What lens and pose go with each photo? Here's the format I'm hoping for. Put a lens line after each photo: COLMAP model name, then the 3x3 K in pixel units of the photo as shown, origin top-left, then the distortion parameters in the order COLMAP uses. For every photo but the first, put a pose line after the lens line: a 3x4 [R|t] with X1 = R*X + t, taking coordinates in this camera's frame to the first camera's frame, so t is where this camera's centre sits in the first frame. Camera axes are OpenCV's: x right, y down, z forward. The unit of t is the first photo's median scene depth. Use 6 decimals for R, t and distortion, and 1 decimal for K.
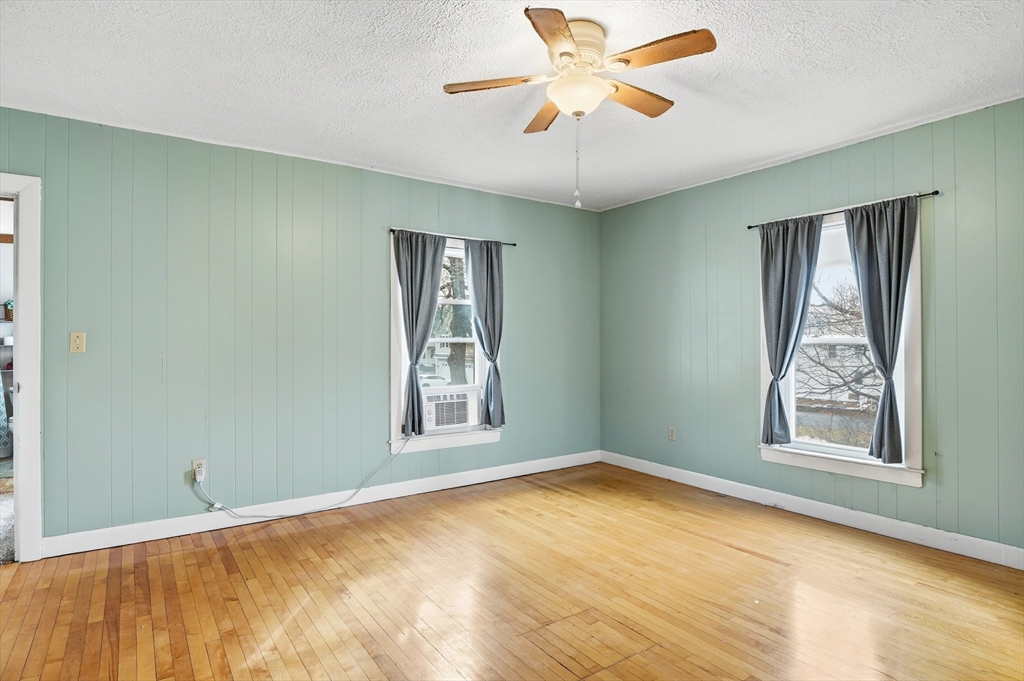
lens RADIAL K [[548.5, 0, 511.5], [0, 548.5, 339.9], [0, 0, 1]] dist [0.000855, -0.000777]
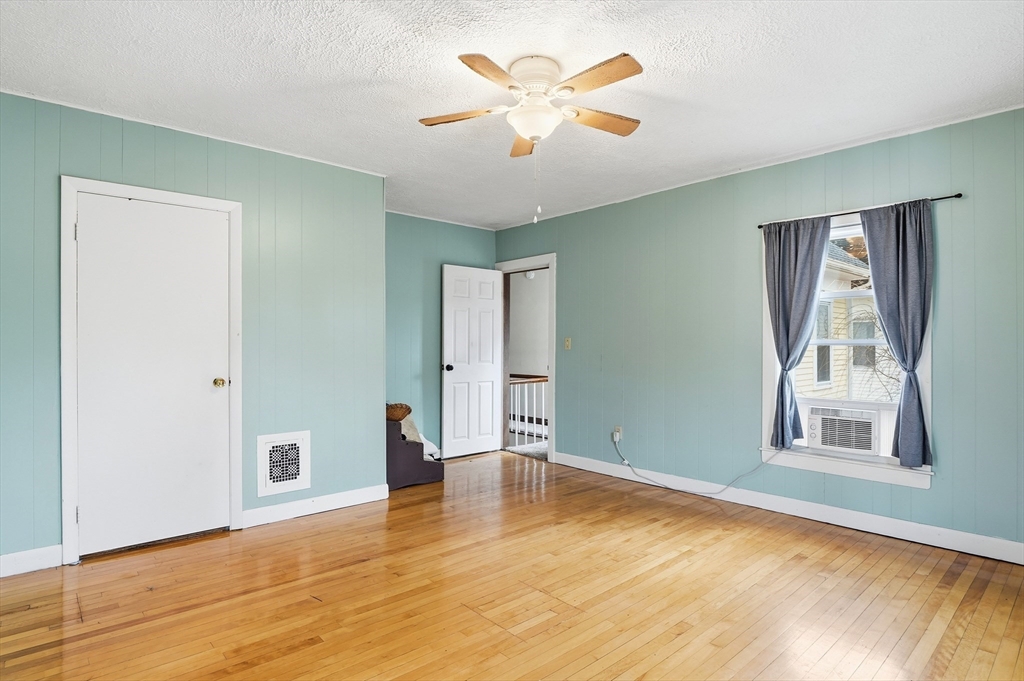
lens RADIAL K [[548.5, 0, 511.6], [0, 548.5, 343.6], [0, 0, 1]] dist [0.000855, -0.000777]
pose [[0.138911, 0.002238, -0.990302, 0.653919], [0.000387, 0.999997, 0.002314, 0.000492], [0.990305, -0.000705, 0.138909, 0.432269]]
